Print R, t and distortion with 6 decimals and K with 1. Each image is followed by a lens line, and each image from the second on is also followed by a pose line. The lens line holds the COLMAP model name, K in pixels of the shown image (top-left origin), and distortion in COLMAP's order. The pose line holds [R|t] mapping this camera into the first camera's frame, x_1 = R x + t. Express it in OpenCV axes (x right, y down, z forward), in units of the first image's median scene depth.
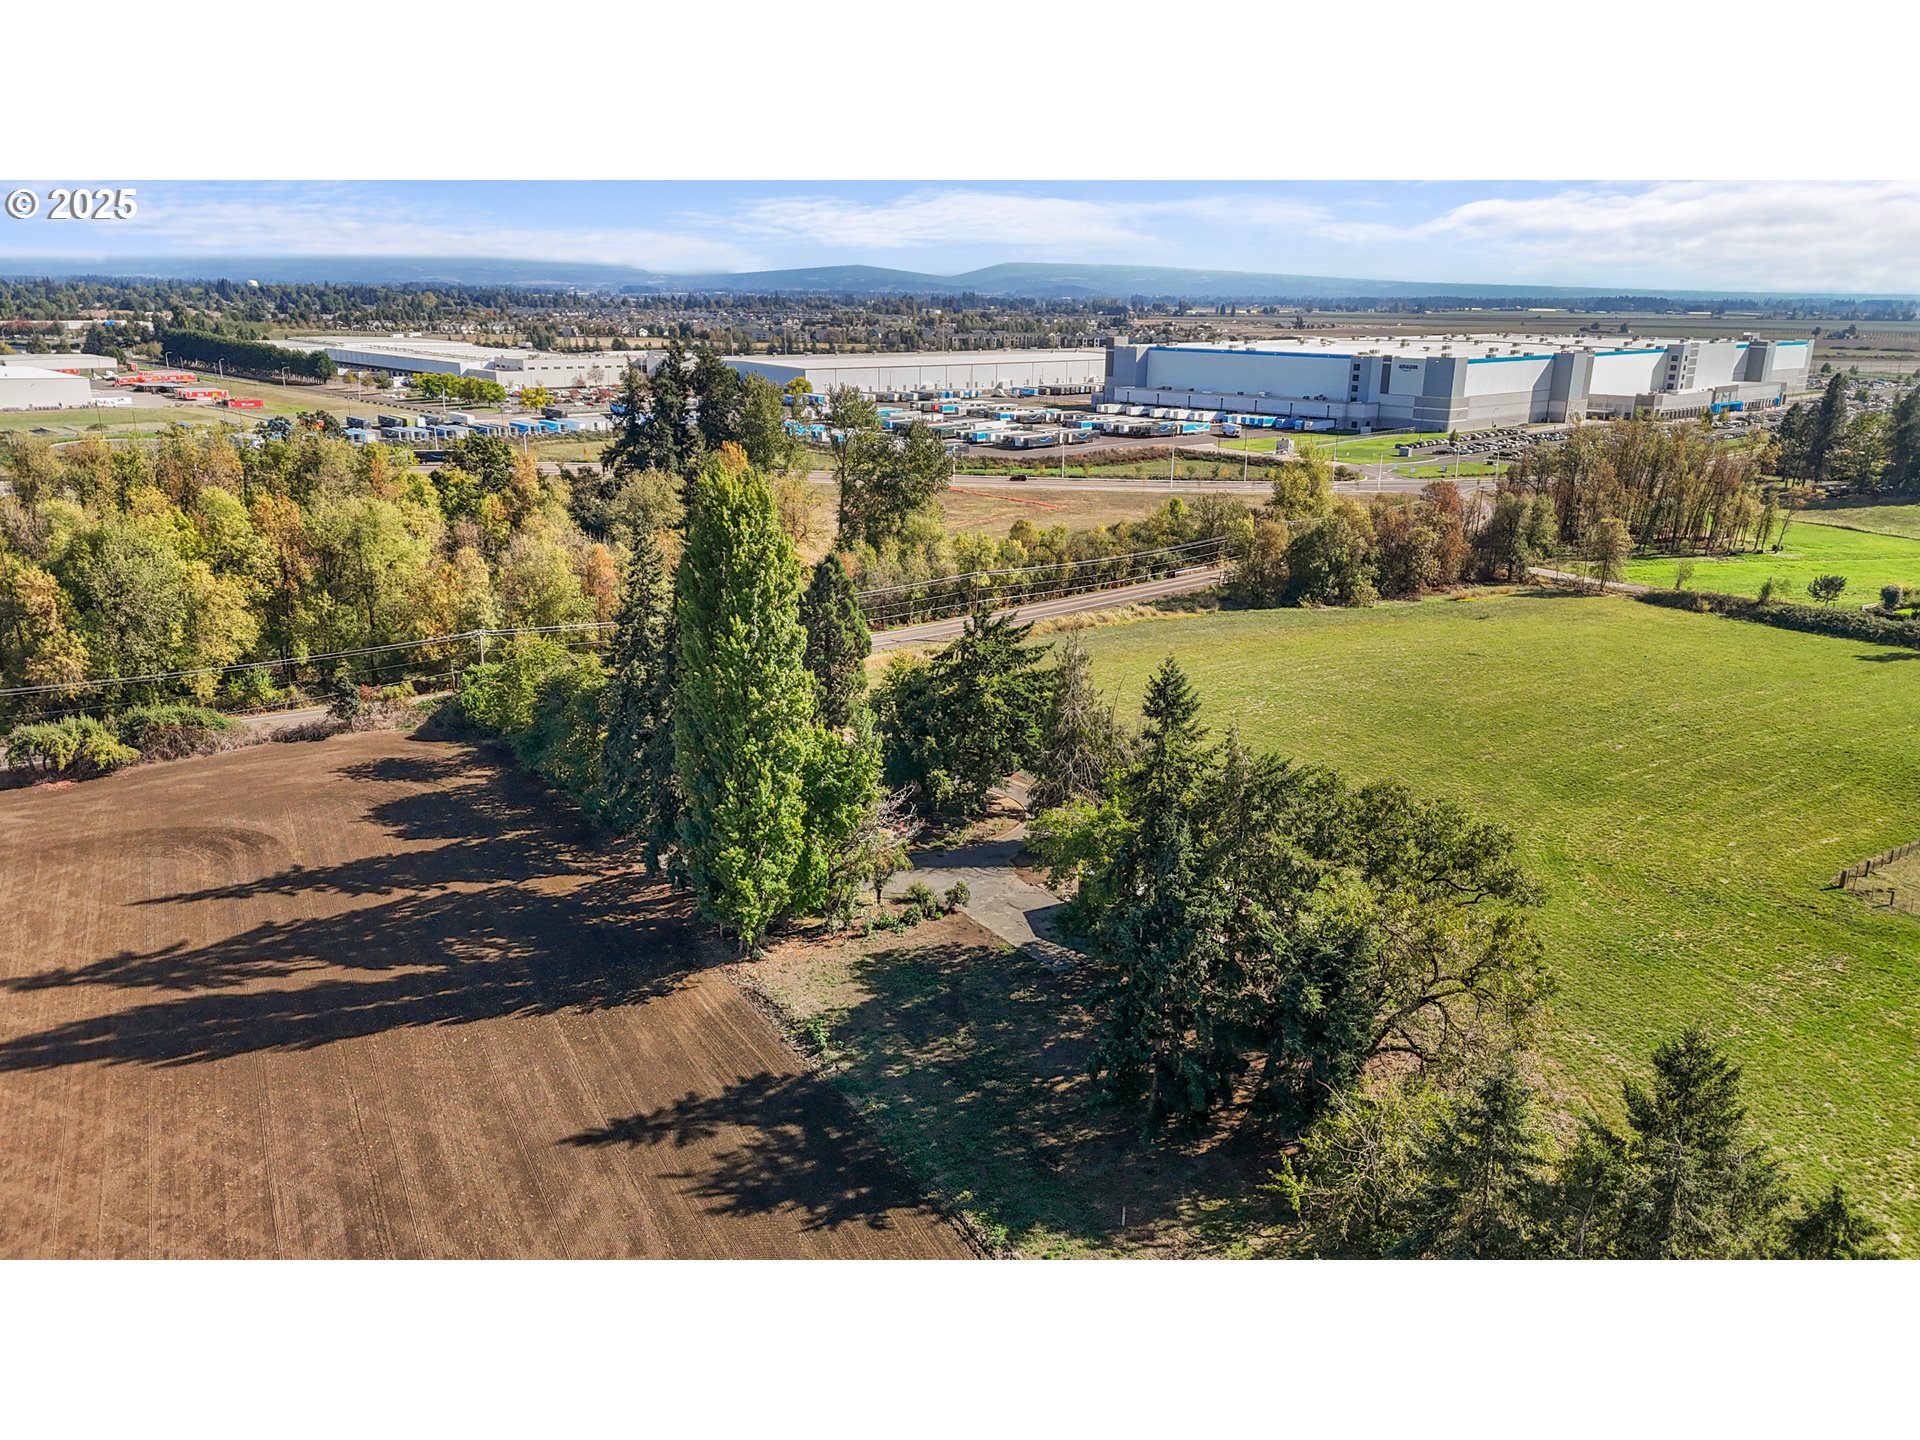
lens RADIAL K [[1403.5, 0, 966.0], [0, 1403.5, 722.2], [0, 0, 1]] dist [0.096812, -0.093423]
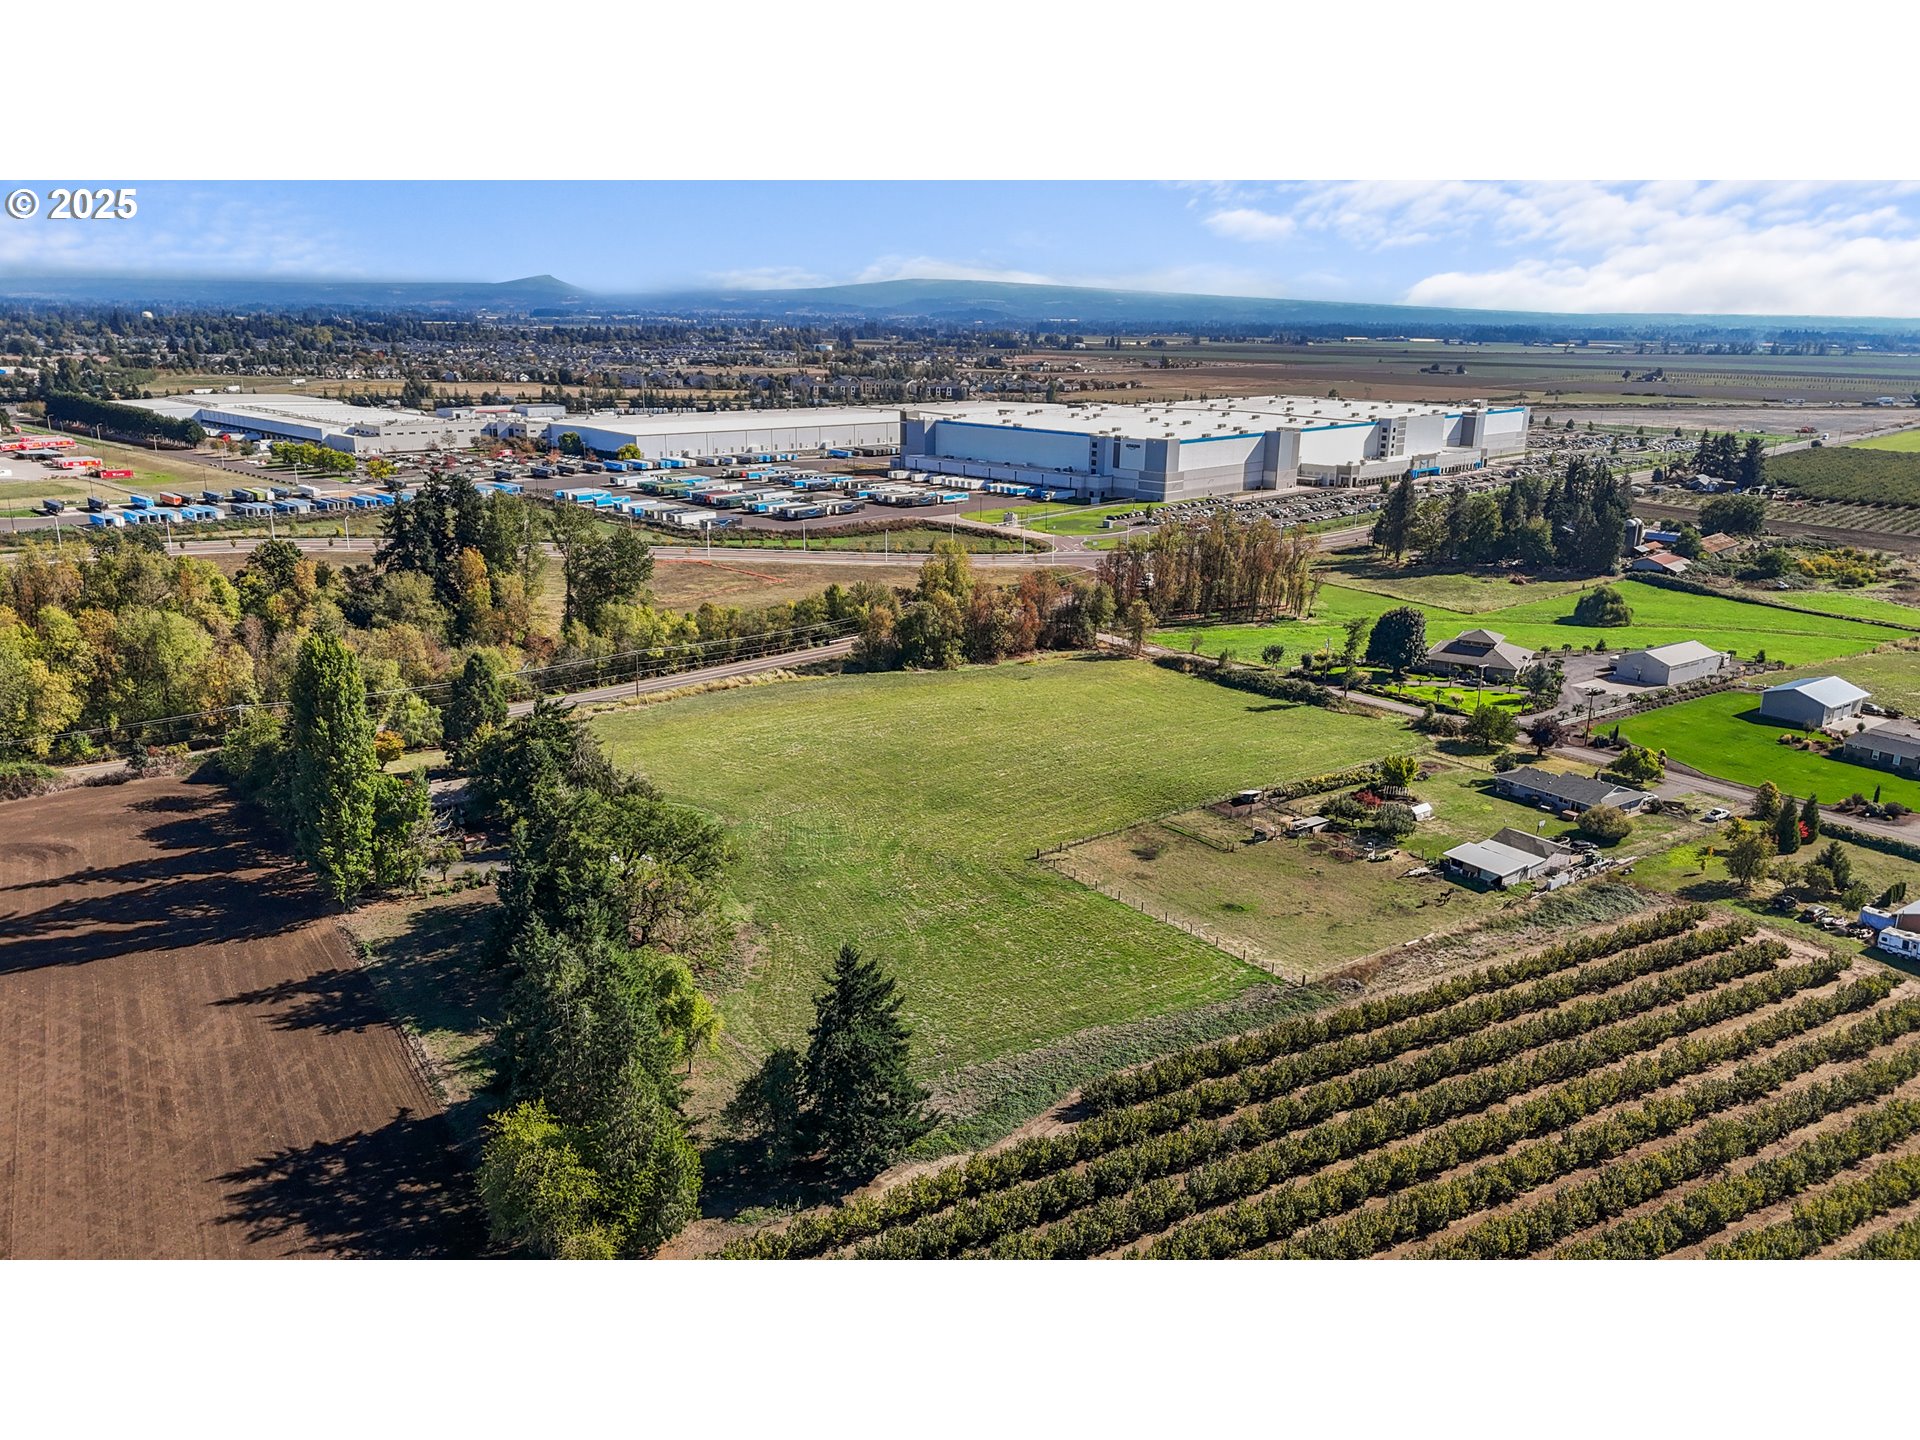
lens RADIAL K [[1403.5, 0, 966.0], [0, 1403.5, 722.2], [0, 0, 1]] dist [0.096812, -0.093423]
pose [[0.998591, -0.012489, 0.051576, 0.252232], [0.013144, 0.999837, -0.012389, -0.015999], [-0.051412, 0.013049, 0.998592, -0.384047]]
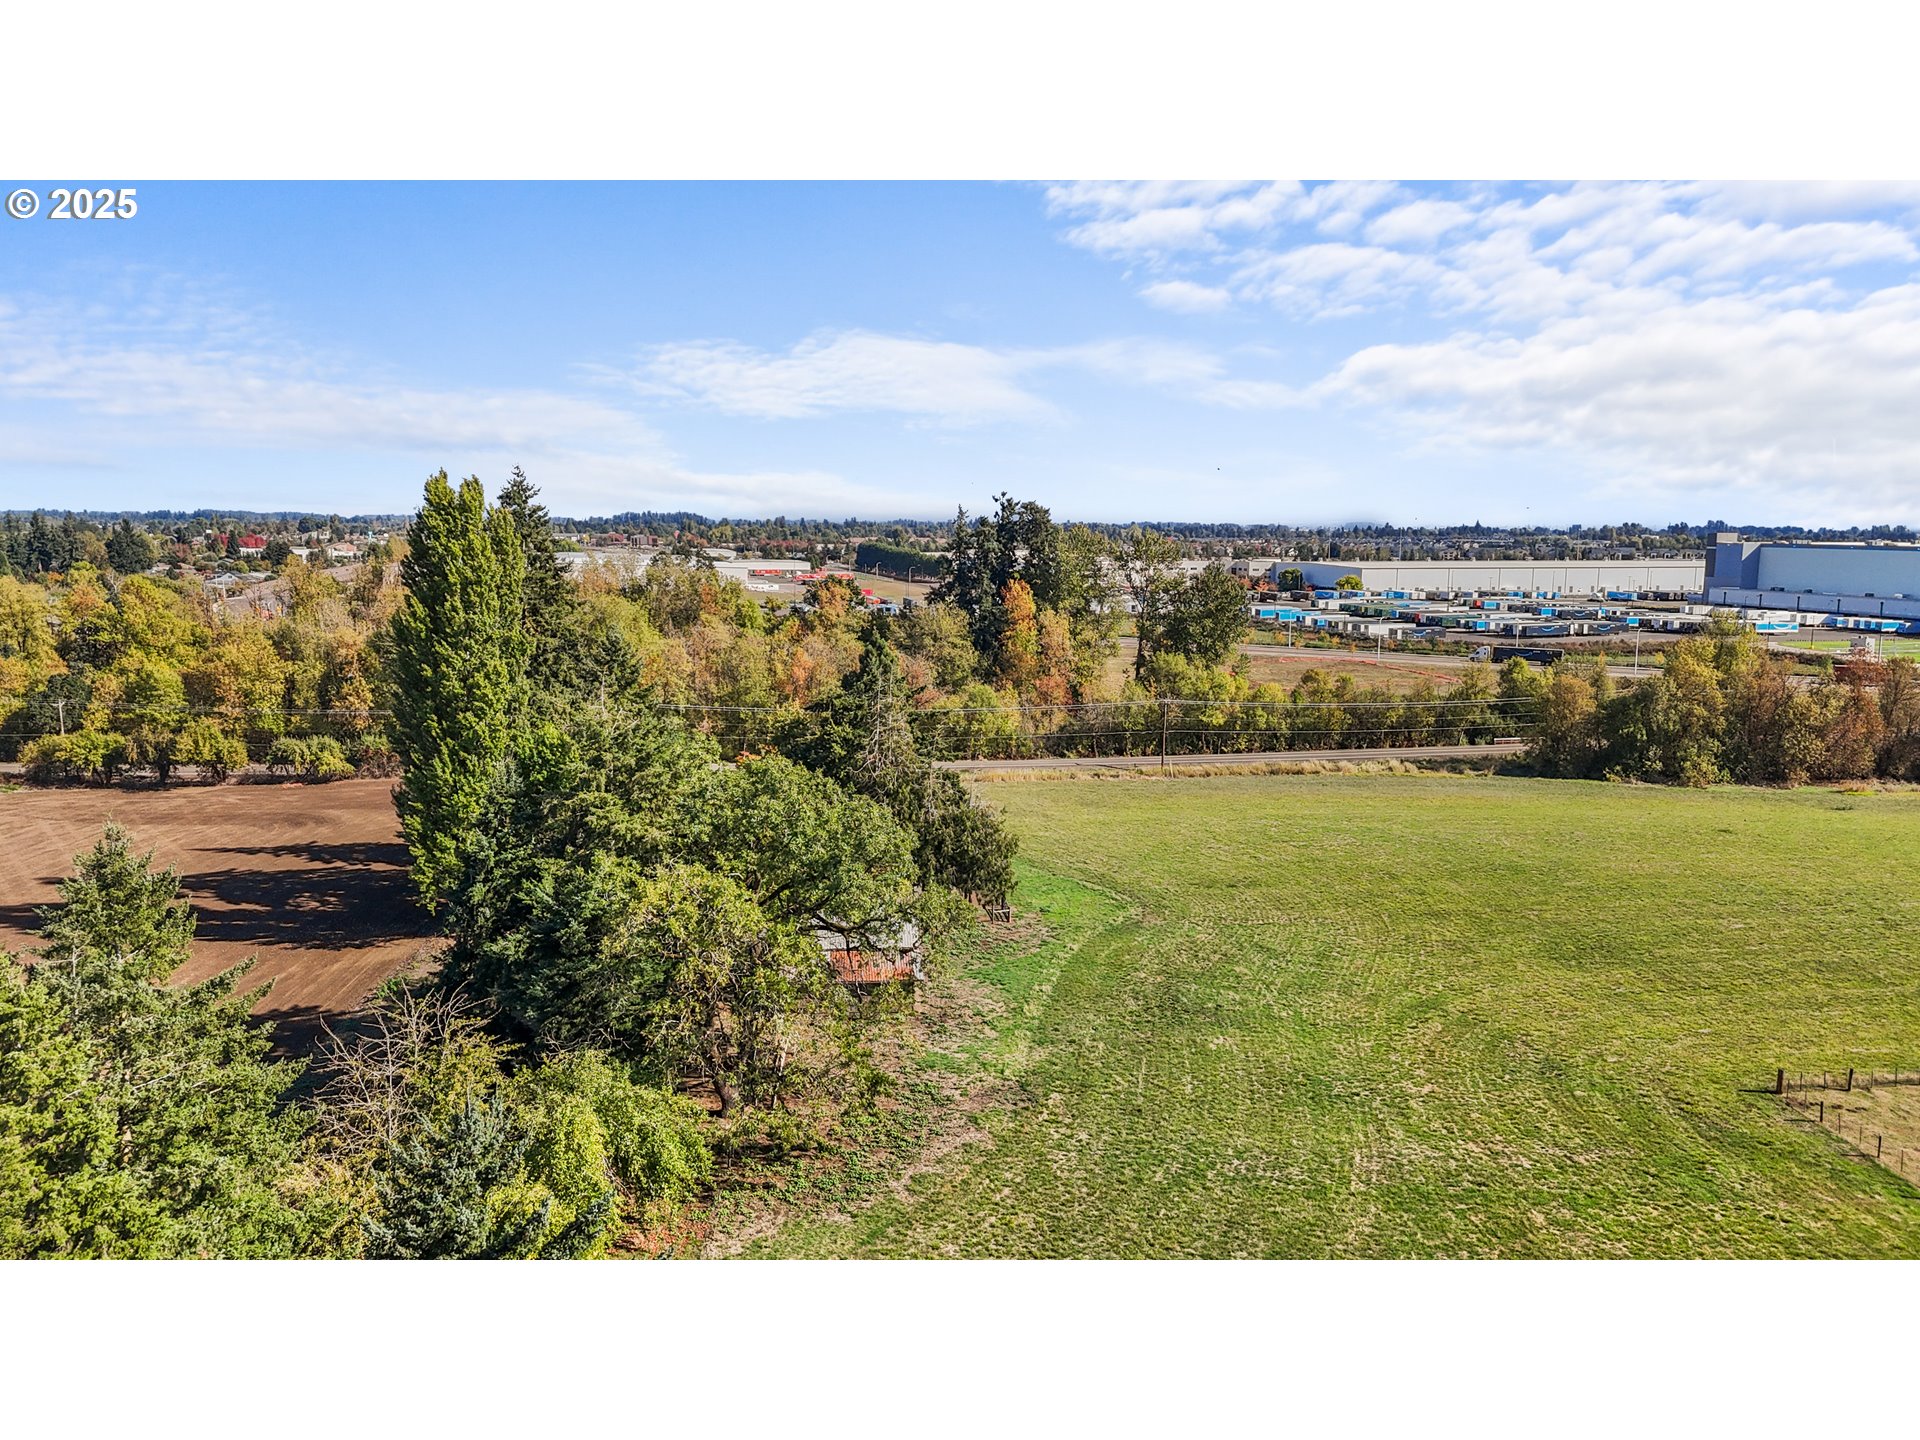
lens RADIAL K [[1403.5, 0, 966.0], [0, 1403.5, 722.2], [0, 0, 1]] dist [0.096812, -0.093423]
pose [[0.880073, 0.060620, -0.470952, 0.332793], [-0.134690, 0.982950, -0.125173, 0.044702], [0.455334, 0.173594, 0.873233, 0.104399]]
